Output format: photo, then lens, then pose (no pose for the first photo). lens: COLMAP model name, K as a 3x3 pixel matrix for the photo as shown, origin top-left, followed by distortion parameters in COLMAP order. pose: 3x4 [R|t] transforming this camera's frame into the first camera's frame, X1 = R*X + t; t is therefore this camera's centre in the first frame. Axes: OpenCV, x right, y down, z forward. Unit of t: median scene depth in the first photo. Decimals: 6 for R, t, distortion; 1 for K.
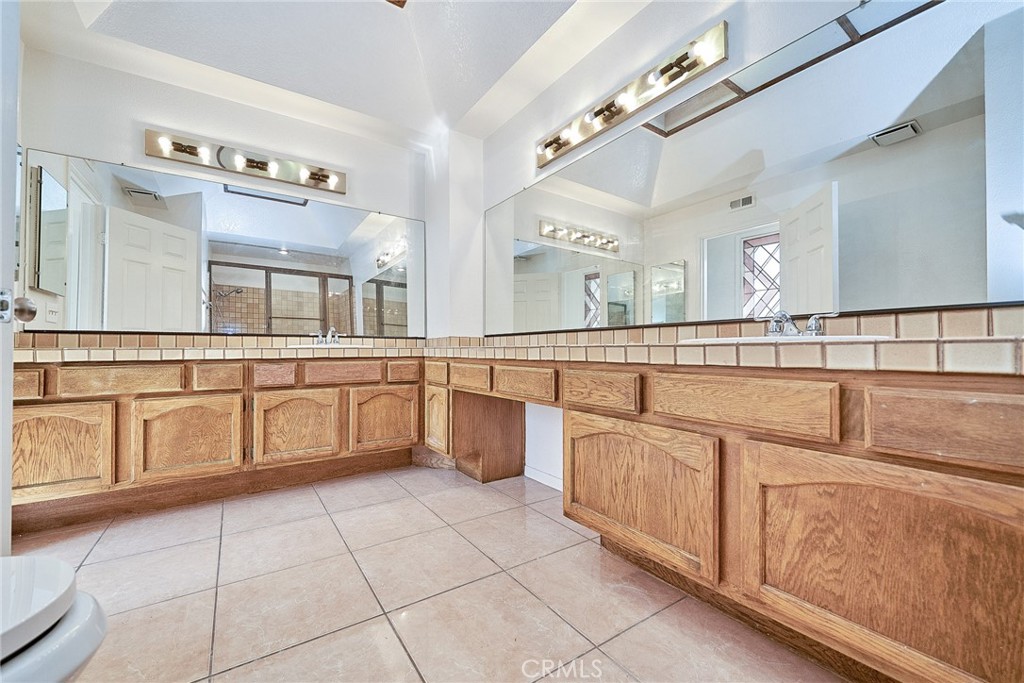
lens RADIAL K [[407.1, 0, 506.0], [0, 407.1, 344.7], [0, 0, 1]] dist [0.004051, -0.002833]
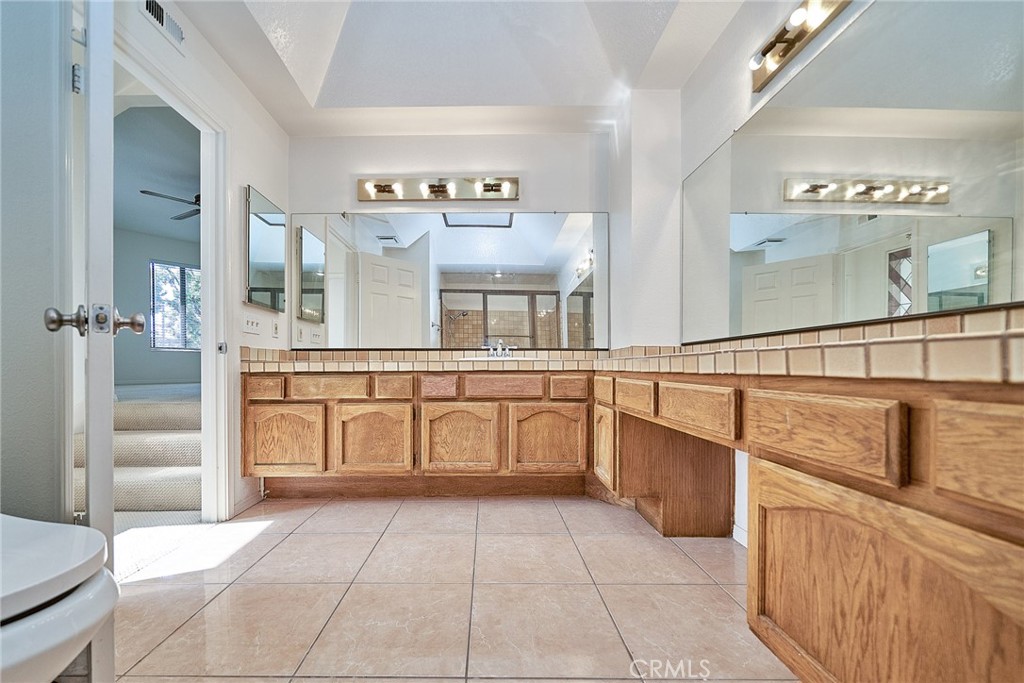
lens RADIAL K [[407.1, 0, 500.6], [0, 407.1, 370.9], [0, 0, 1]] dist [0.004051, -0.002833]
pose [[0.823894, 0.003857, -0.566730, 0.140846], [0.007434, 0.999817, 0.017611, 0.016130], [0.566695, -0.018723, 0.823715, 0.232530]]
